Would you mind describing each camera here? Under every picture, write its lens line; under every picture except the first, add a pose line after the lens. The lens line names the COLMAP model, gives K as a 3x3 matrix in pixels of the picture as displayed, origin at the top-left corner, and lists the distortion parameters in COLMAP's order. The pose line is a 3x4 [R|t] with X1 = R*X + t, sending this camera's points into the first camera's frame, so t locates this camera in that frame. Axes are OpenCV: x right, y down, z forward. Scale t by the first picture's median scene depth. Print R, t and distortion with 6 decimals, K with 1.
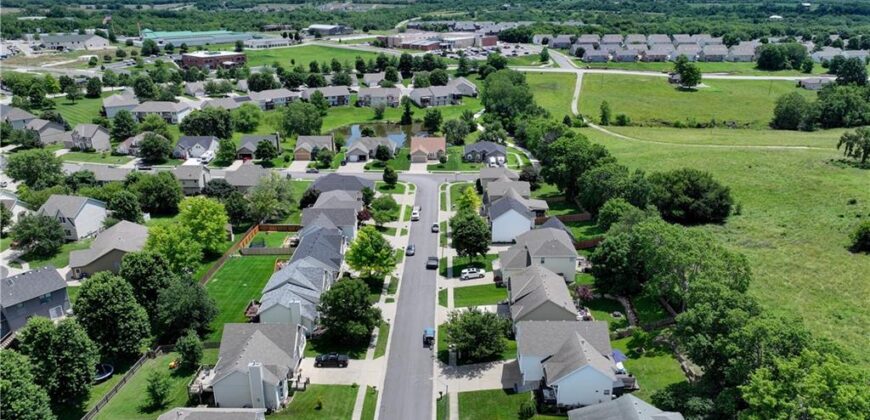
lens RADIAL K [[609.0, 0, 438.6], [0, 609.0, 209.7], [0, 0, 1]] dist [0.006129, 0.003453]
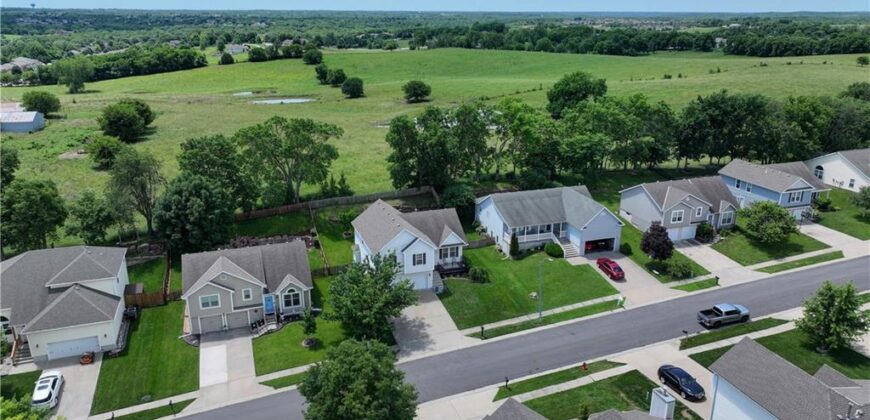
lens RADIAL K [[609.0, 0, 437.6], [0, 609.0, 211.9], [0, 0, 1]] dist [0.006129, 0.003453]
pose [[-0.337678, -0.291919, 0.894850, -0.268183], [0.317101, 0.859838, 0.400157, -0.066277], [-0.886239, 0.418882, -0.197781, 0.488360]]
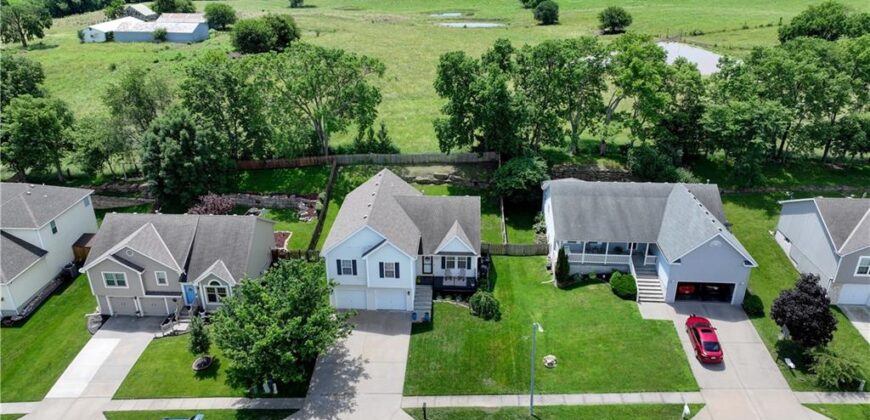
lens RADIAL K [[609.0, 0, 437.0], [0, 609.0, 210.5], [0, 0, 1]] dist [0.006129, 0.003453]
pose [[0.039883, -0.414247, 0.909290, -0.159591], [0.339160, 0.861600, 0.377645, -0.006607], [-0.939883, 0.293333, 0.174859, 0.367452]]
